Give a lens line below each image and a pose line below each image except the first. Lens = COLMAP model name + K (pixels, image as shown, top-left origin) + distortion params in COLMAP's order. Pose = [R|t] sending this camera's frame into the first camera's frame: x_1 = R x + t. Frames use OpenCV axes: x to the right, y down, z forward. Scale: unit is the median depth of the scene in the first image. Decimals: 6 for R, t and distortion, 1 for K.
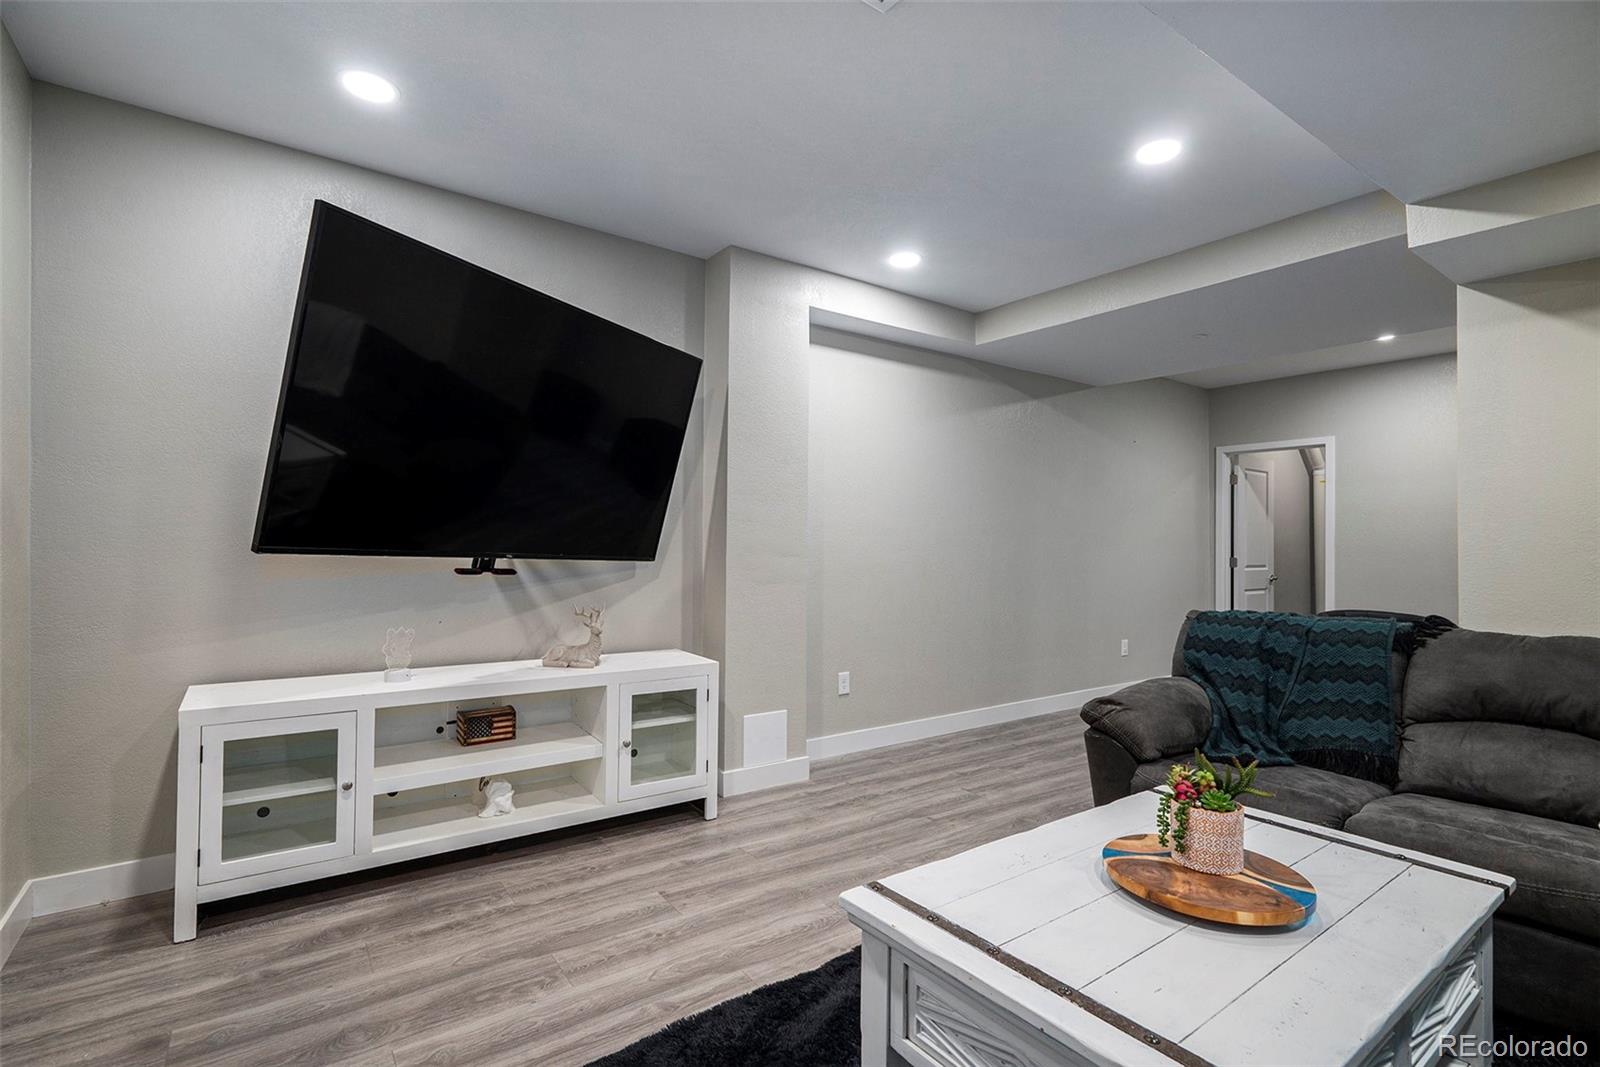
lens RADIAL K [[753.6, 0, 799.9], [0, 753.6, 528.1], [0, 0, 1]] dist [0.004370, -0.000635]
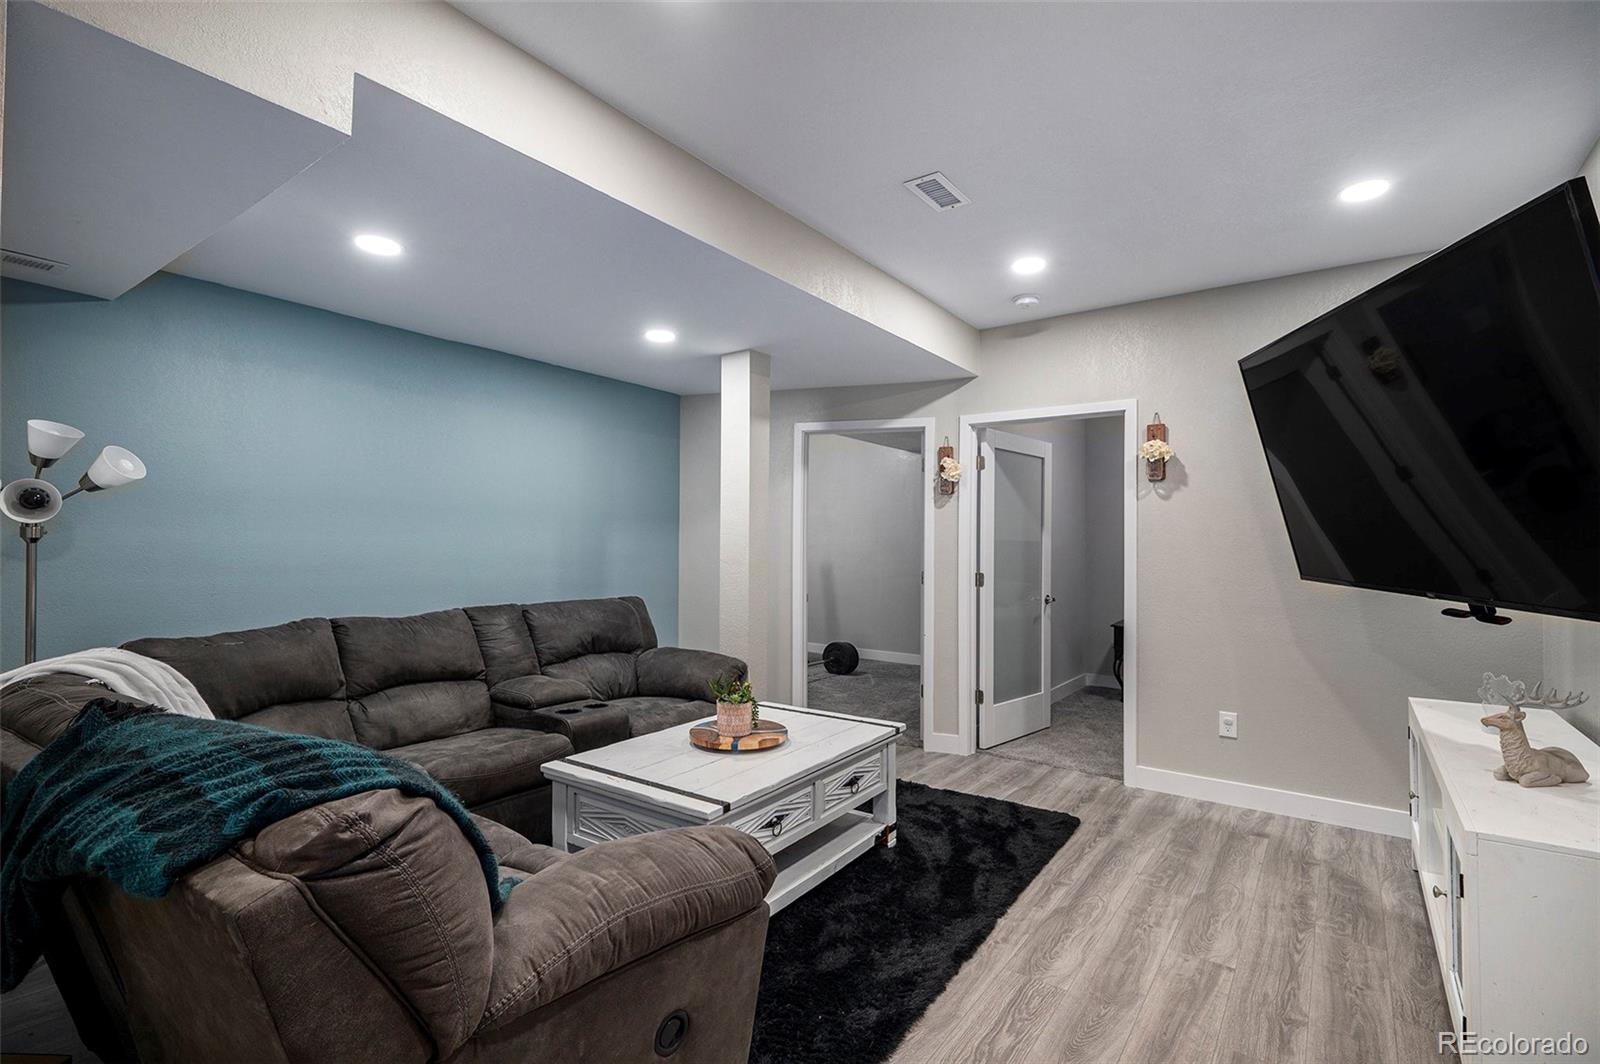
lens RADIAL K [[753.6, 0, 795.9], [0, 753.6, 532.9], [0, 0, 1]] dist [0.004370, -0.000635]
pose [[-0.947683, -0.030655, -0.317737, 0.647882], [-0.023091, 0.999354, -0.027546, 0.005110], [0.318376, -0.018768, -0.947779, 1.819168]]
